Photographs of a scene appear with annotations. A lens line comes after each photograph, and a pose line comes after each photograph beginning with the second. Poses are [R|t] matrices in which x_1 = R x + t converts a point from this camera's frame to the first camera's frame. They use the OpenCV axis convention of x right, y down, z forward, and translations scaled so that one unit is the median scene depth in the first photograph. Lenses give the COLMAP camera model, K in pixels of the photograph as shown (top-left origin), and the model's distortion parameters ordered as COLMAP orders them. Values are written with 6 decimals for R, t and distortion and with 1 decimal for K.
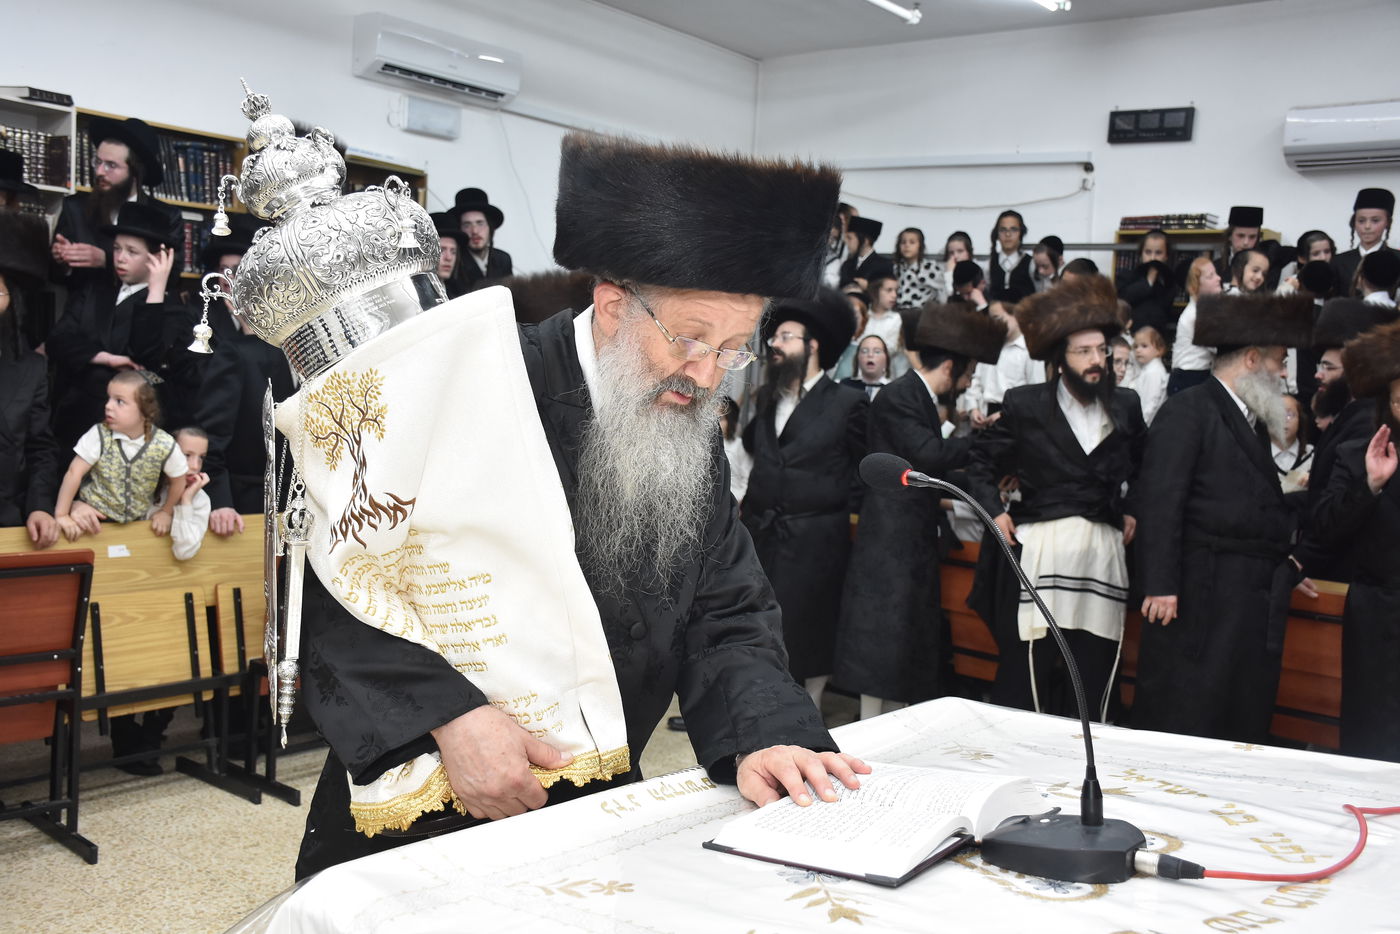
lens RADIAL K [[1388.7, 0, 700.0], [0, 1388.7, 467.0], [0, 0, 1]] dist [-0.187332, 0.263562]
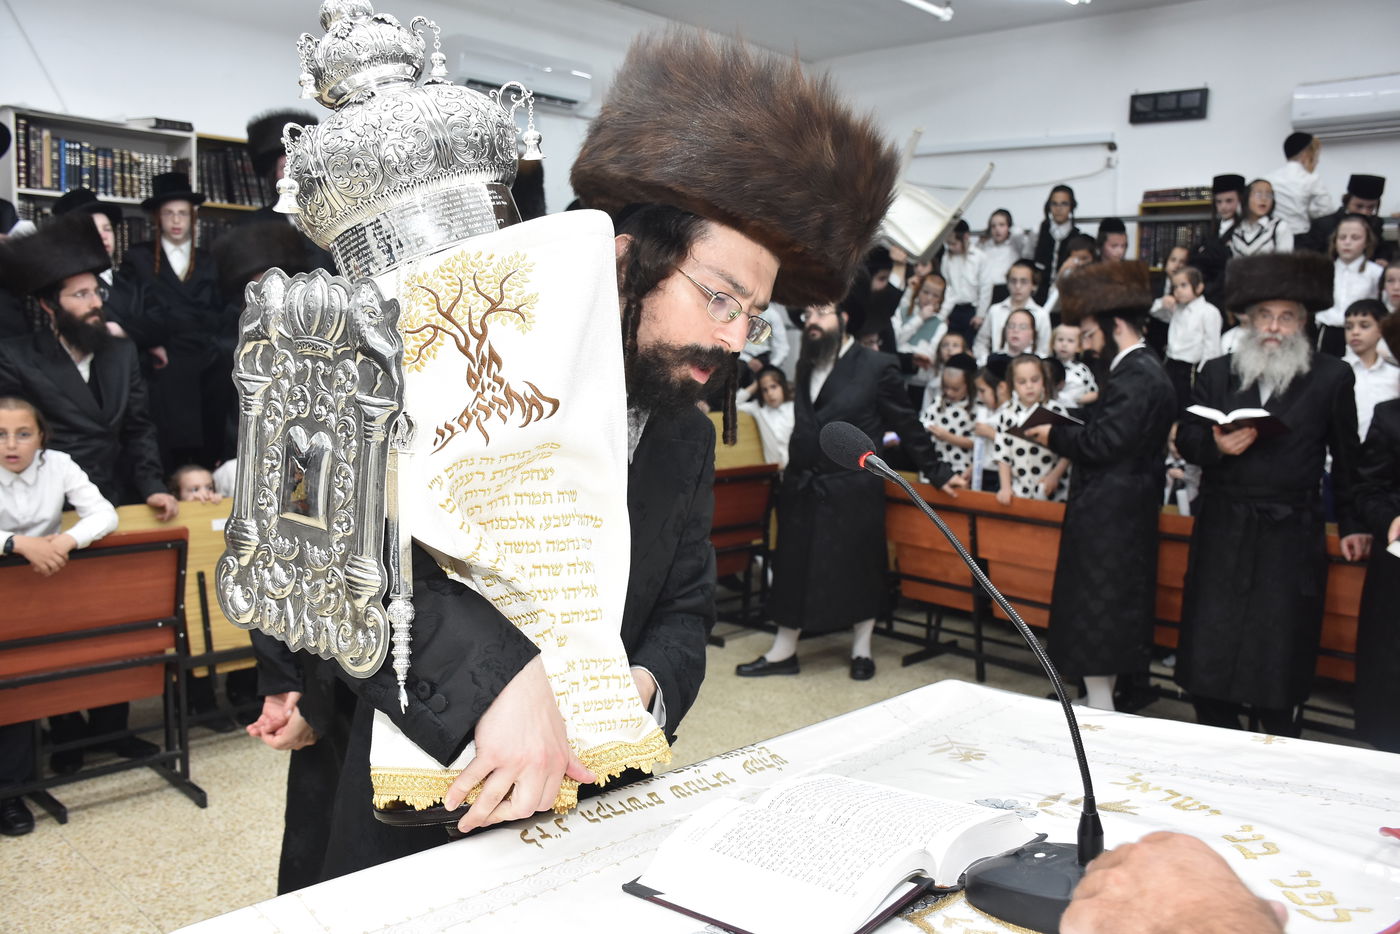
lens RADIAL K [[1170.6, 0, 700.0], [0, 1170.6, 467.0], [0, 0, 1]] dist [-0.190200, 0.136172]
pose [[0.996242, -0.025784, -0.082693, 0.045210], [0.028610, 0.999040, 0.033175, -0.005331], [0.081758, -0.035416, 0.996023, 0.112209]]
